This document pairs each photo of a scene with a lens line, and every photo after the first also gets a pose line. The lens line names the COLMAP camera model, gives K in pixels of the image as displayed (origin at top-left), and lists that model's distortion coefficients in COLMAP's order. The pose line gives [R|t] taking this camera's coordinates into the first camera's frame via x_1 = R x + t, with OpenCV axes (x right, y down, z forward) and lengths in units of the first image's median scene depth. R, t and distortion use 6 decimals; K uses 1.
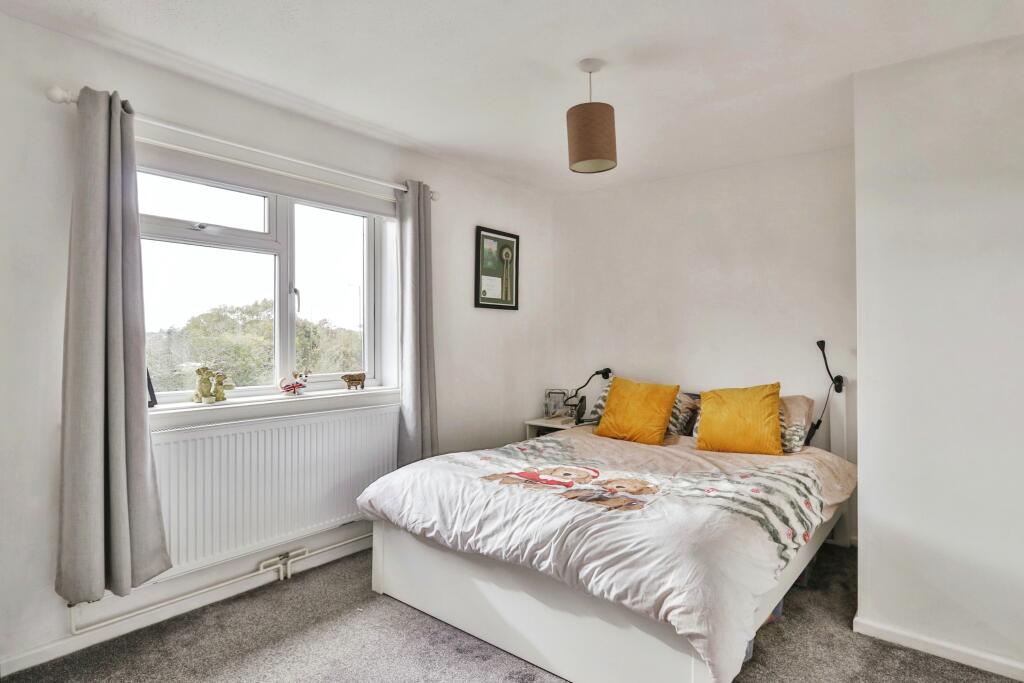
lens RADIAL K [[538.9, 0, 515.4], [0, 538.9, 333.4], [0, 0, 1]] dist [-0.034981, 0.002260]
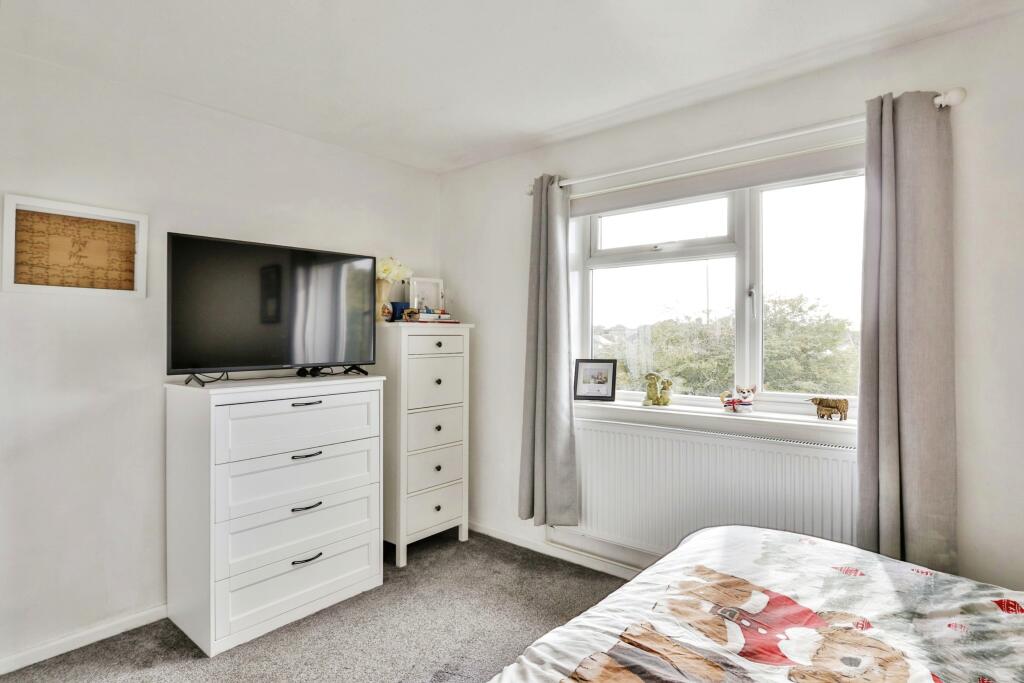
lens RADIAL K [[538.9, 0, 515.2], [0, 538.9, 343.3], [0, 0, 1]] dist [-0.034981, 0.002260]
pose [[-0.037611, 0.003110, -0.999288, 0.537697], [-0.001493, 0.999994, 0.003169, -0.001089], [0.999291, 0.001611, -0.037606, 0.738772]]
